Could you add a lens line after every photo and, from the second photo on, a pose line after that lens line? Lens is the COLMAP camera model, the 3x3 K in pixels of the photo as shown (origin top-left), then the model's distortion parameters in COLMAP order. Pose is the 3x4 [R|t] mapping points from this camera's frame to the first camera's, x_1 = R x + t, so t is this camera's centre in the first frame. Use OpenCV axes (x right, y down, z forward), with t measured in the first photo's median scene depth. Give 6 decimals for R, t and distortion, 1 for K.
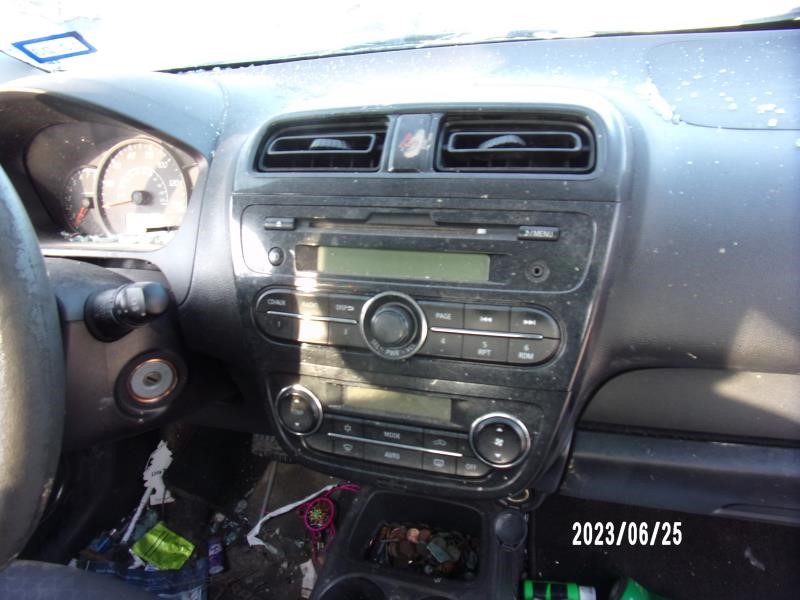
lens RADIAL K [[601.8, 0, 400.0], [0, 601.8, 300.0], [0, 0, 1]] dist [-0.008092, -0.001491]
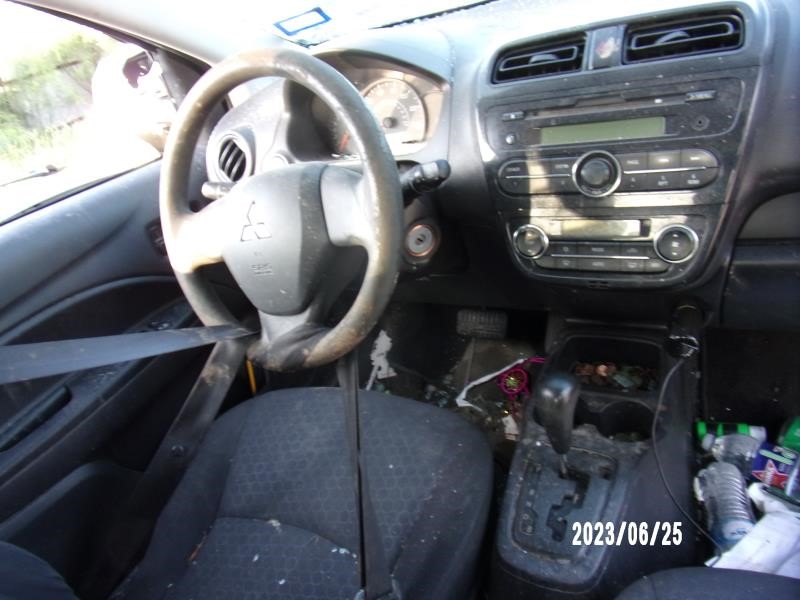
lens RADIAL K [[609.8, 0, 398.0], [0, 609.8, 294.3], [0, 0, 1]] dist [-0.029430, 0.073133]
pose [[0.968911, -0.044083, -0.243450, -0.128489], [0.061918, 0.995890, 0.066095, 0.199398], [0.239536, -0.079114, 0.967659, -0.580360]]
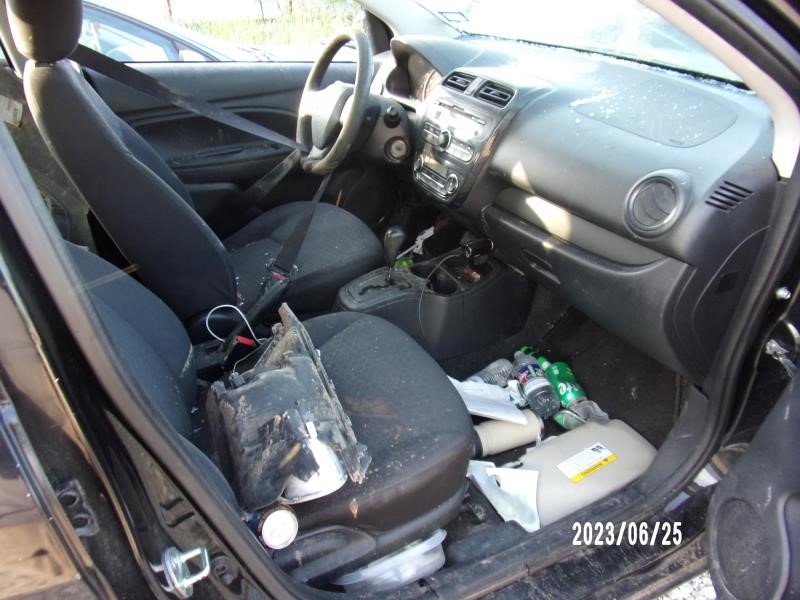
lens RADIAL K [[609.8, 0, 398.0], [0, 609.8, 294.3], [0, 0, 1]] dist [-0.029430, 0.073133]
pose [[0.697170, 0.444245, -0.562672, 1.826992], [-0.399207, 0.892485, 0.210010, 0.173078], [0.595472, 0.078210, 0.799560, -1.509750]]
